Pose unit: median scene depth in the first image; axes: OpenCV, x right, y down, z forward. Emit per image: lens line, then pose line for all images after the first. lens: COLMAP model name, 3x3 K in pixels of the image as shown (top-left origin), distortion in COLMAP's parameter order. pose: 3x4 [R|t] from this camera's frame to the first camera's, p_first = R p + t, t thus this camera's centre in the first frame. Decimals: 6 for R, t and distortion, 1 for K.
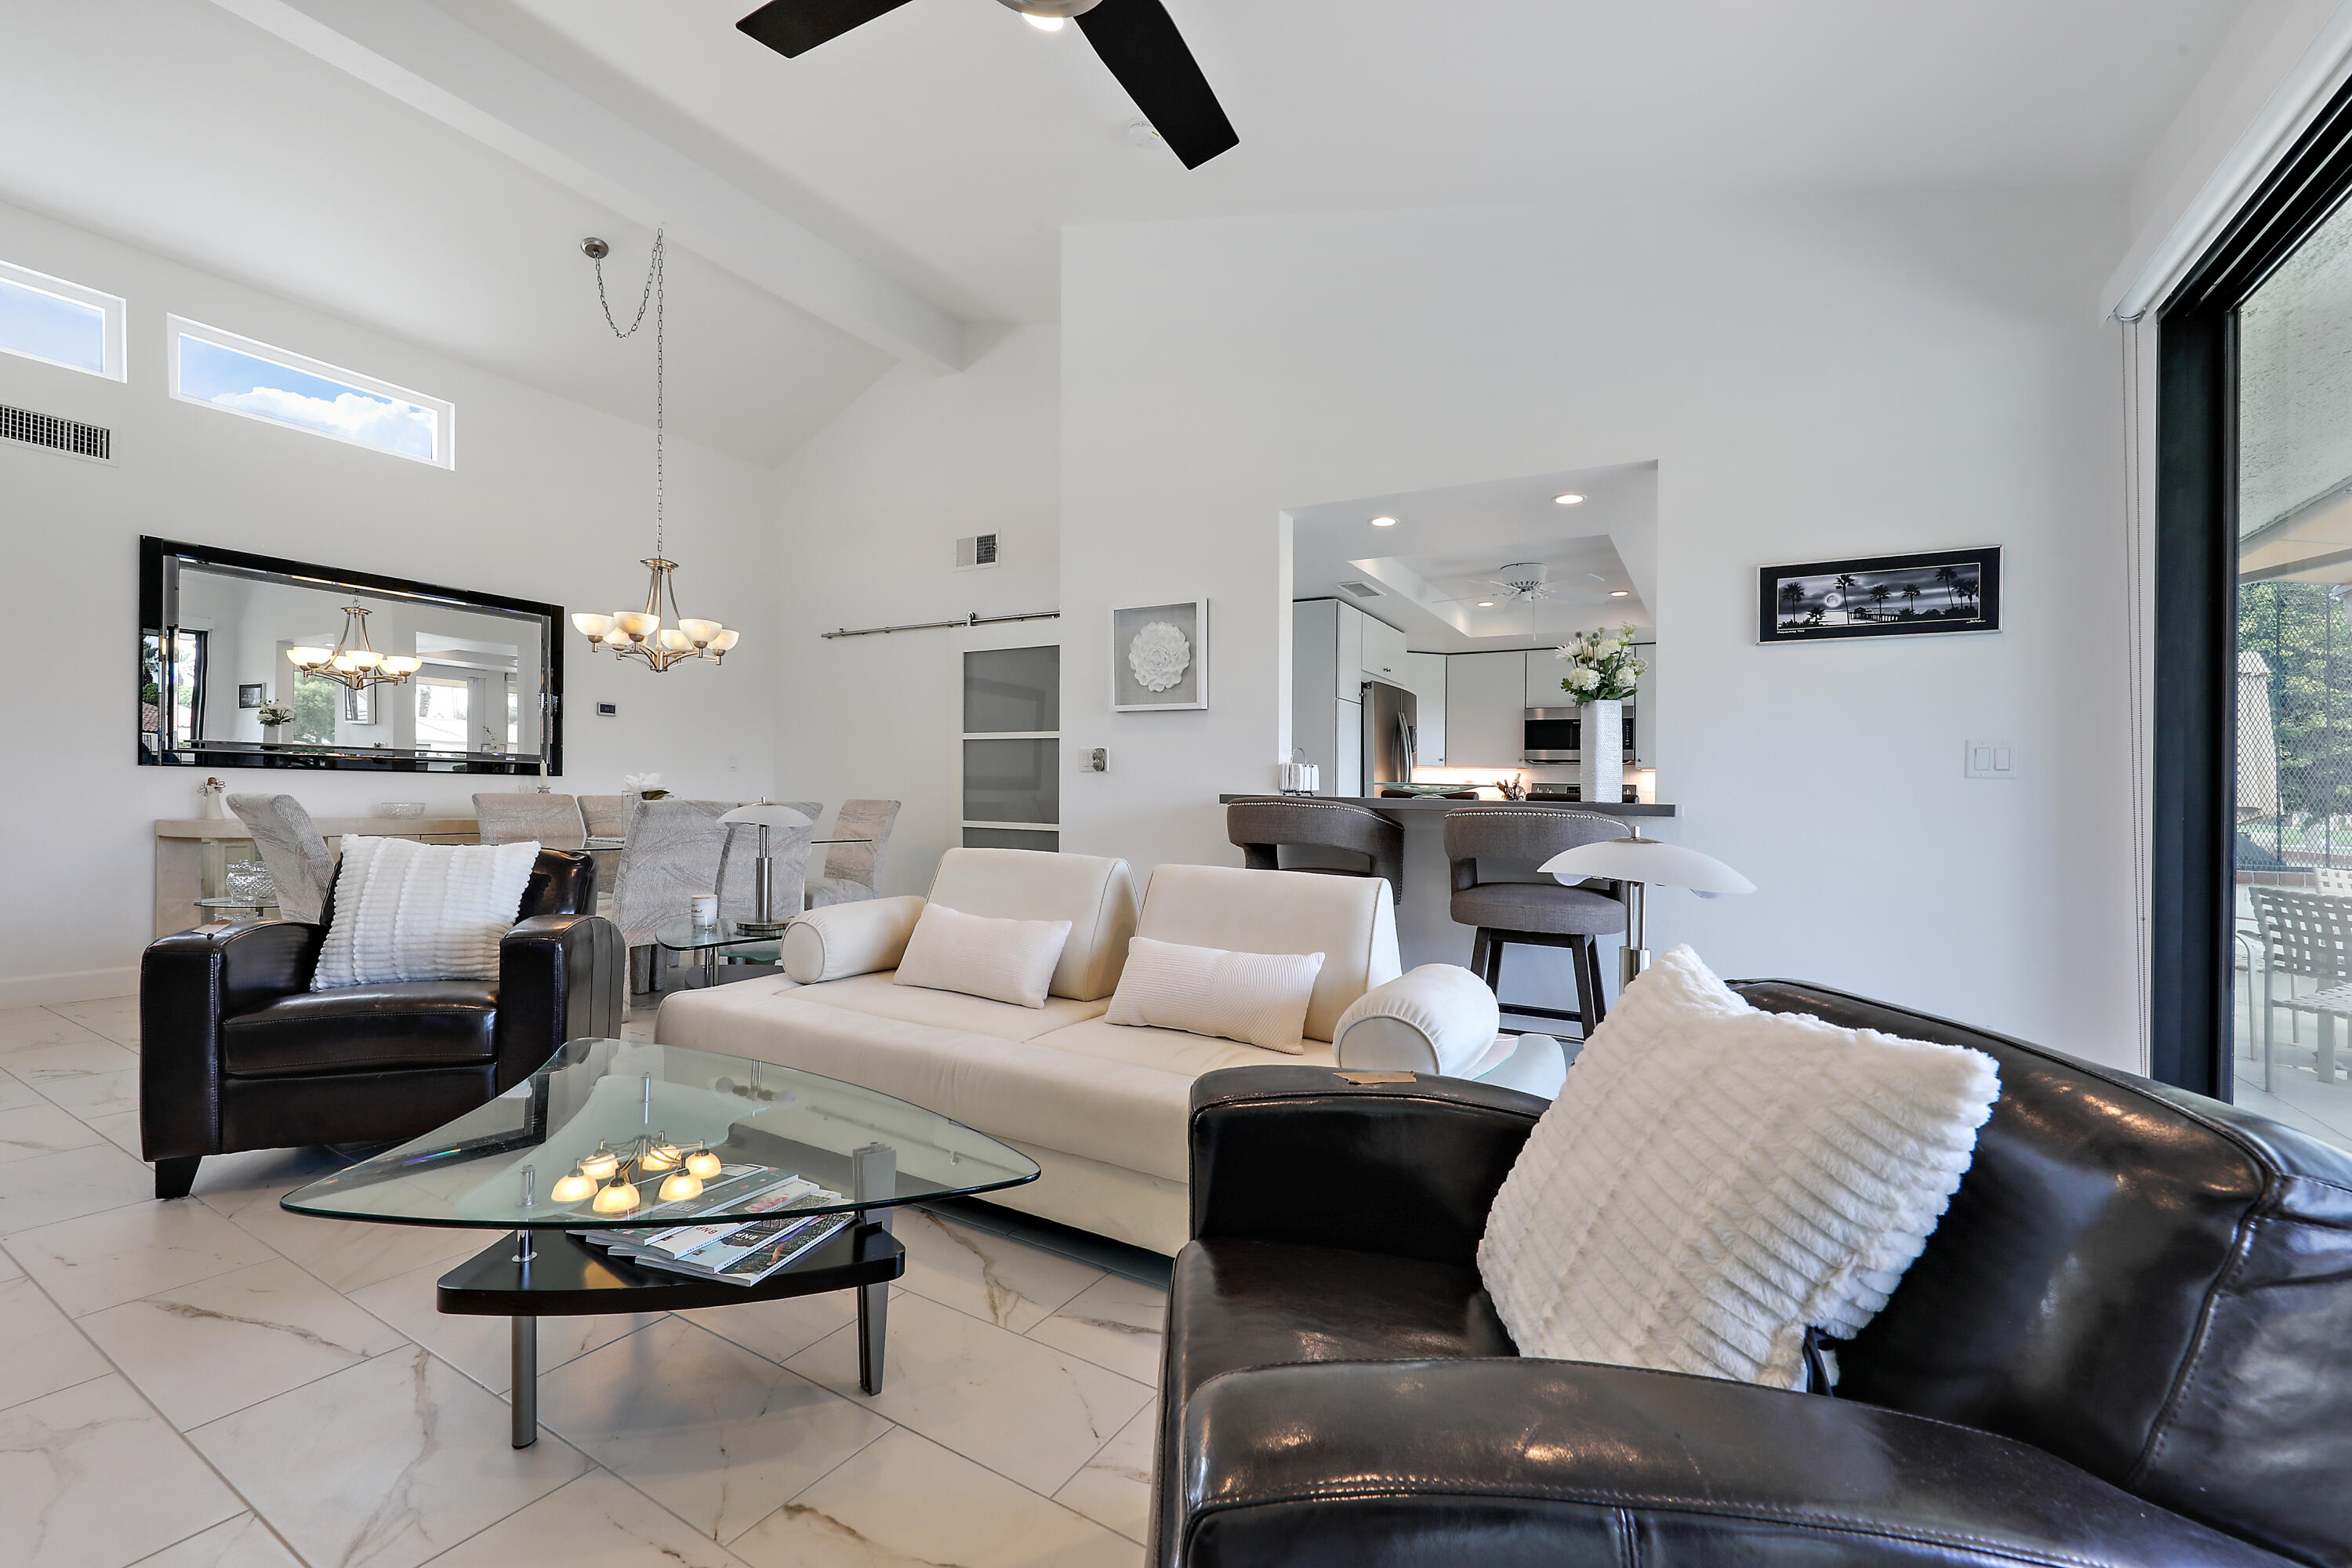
lens RADIAL K [[958.2, 0, 1188.6], [0, 958.2, 801.3], [0, 0, 1]] dist [-0.003007, -0.000720]
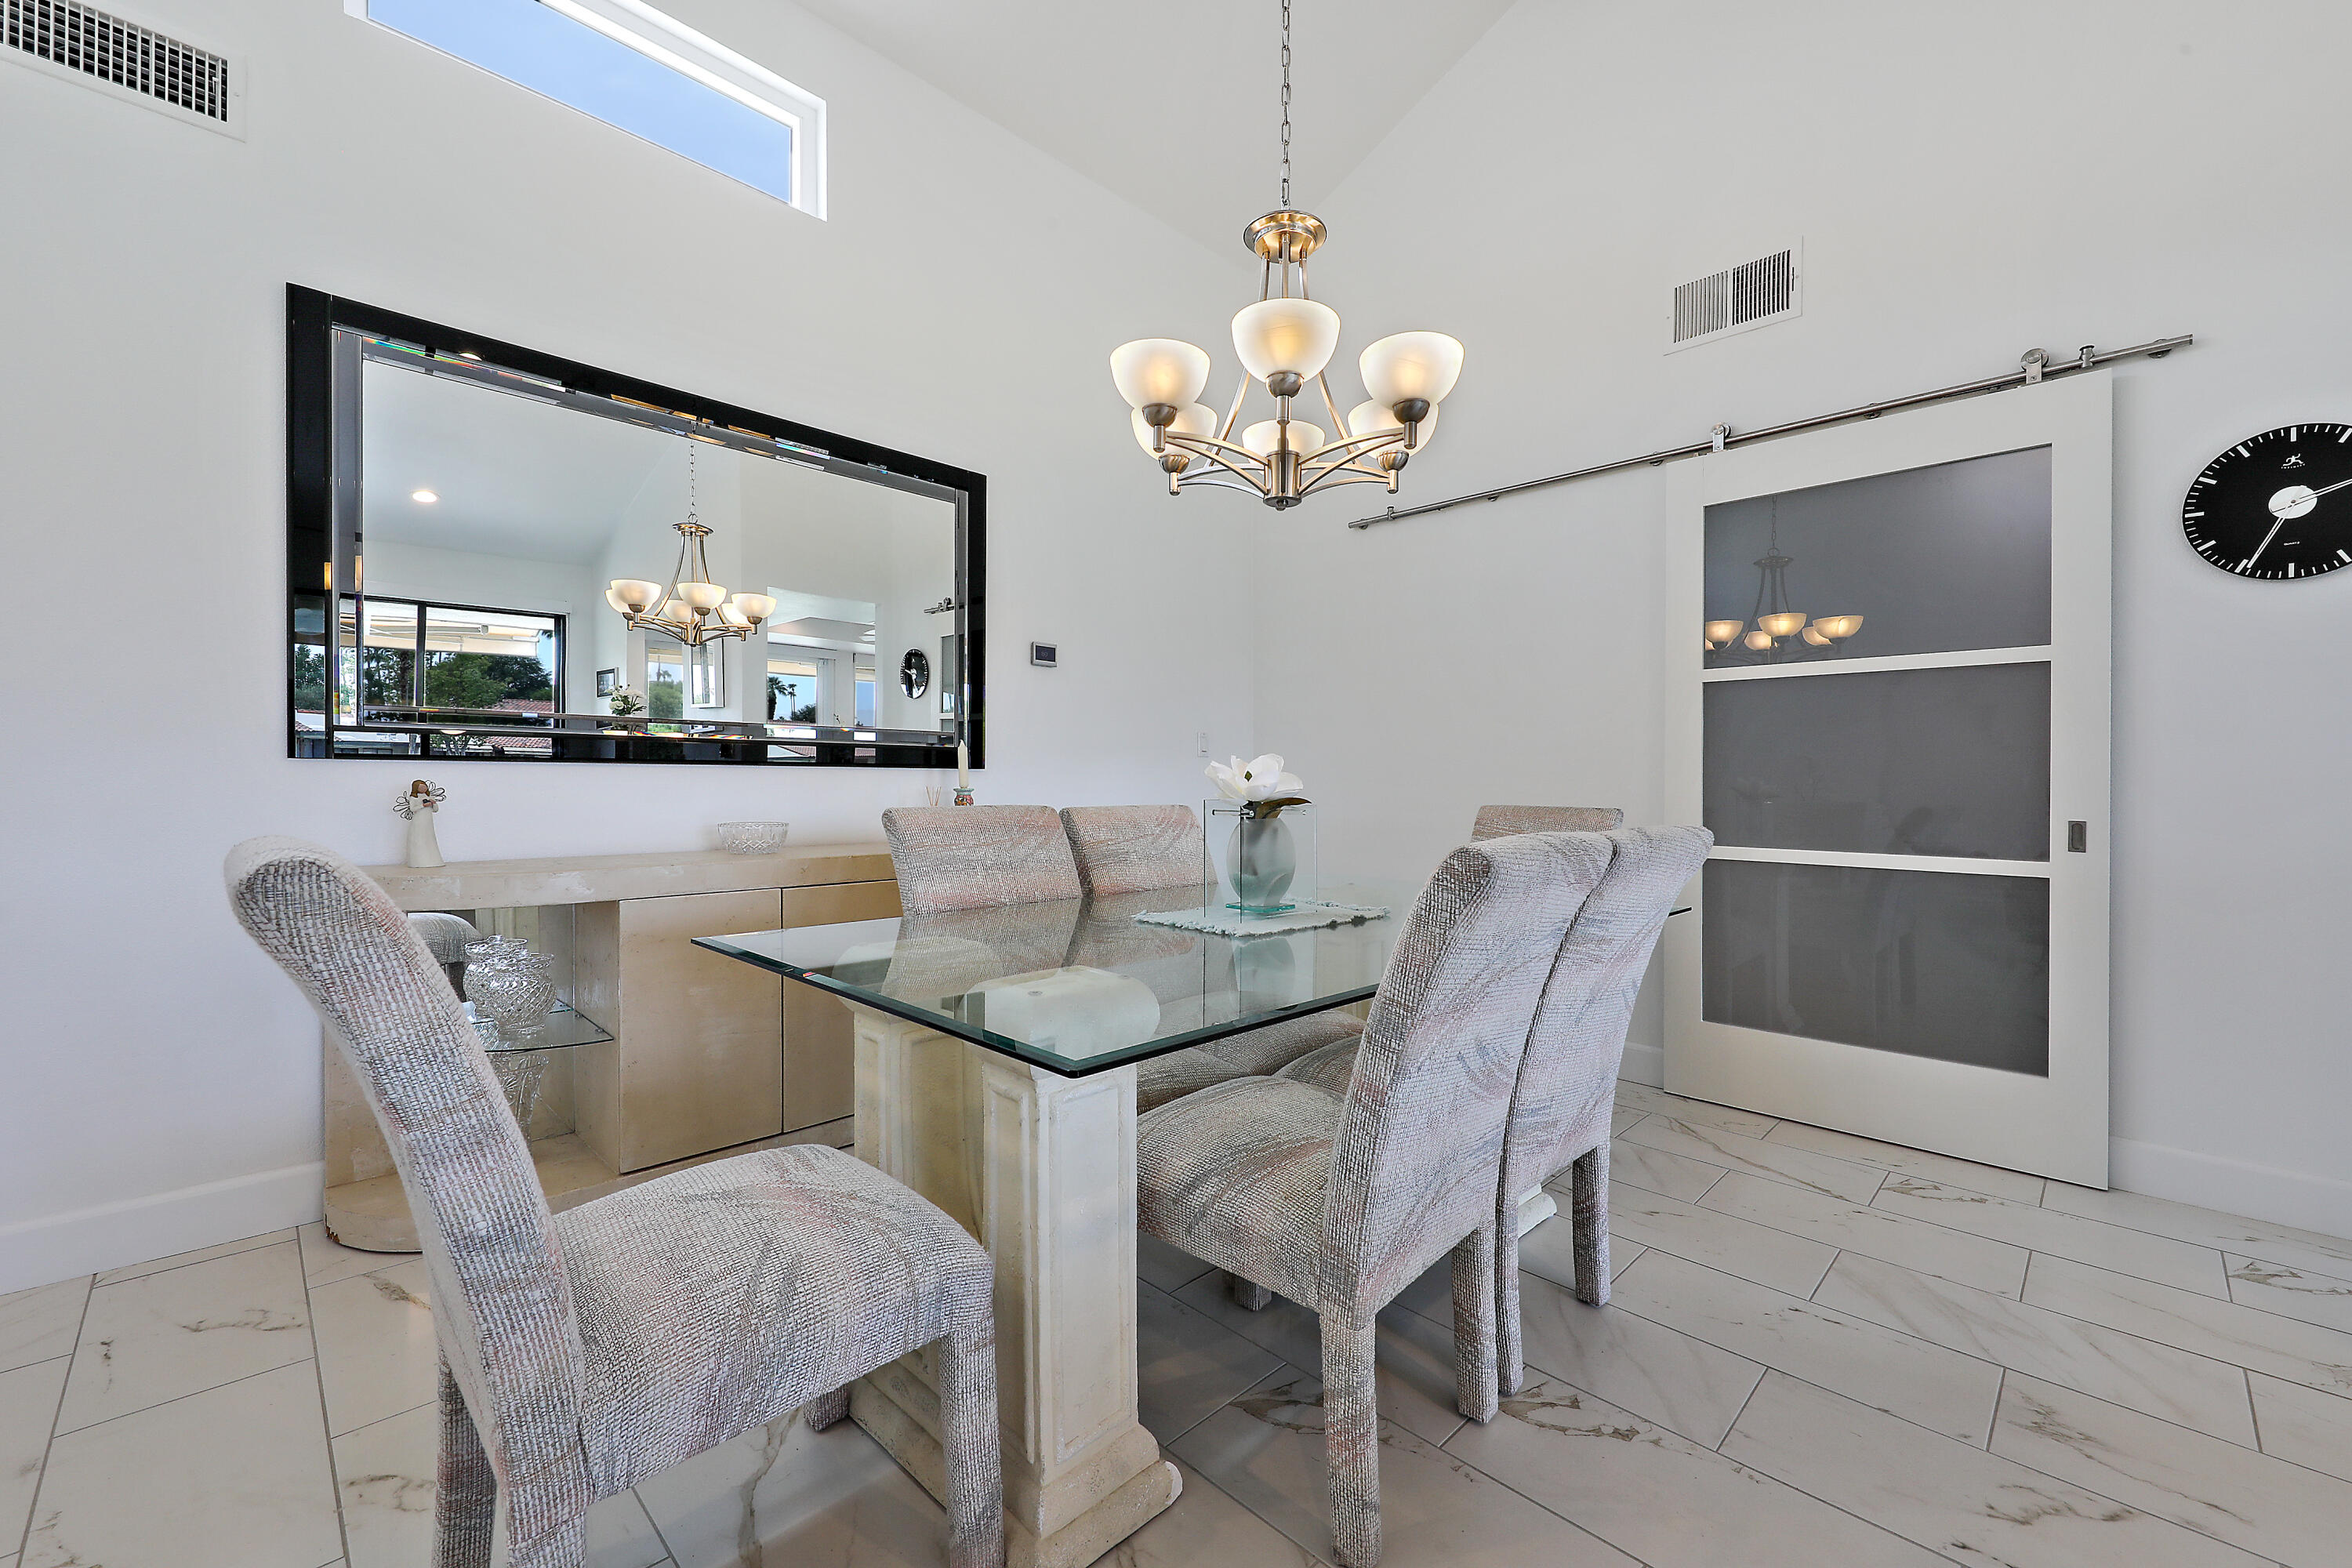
lens RADIAL K [[973.2, 0, 1173.3], [0, 973.2, 787.5], [0, 0, 1]] dist [-0.002206, -0.000028]
pose [[0.960254, -0.010395, -0.278934, -0.385402], [0.010137, 0.999946, -0.002367, -0.012575], [0.278943, -0.000555, 0.960307, 0.470694]]
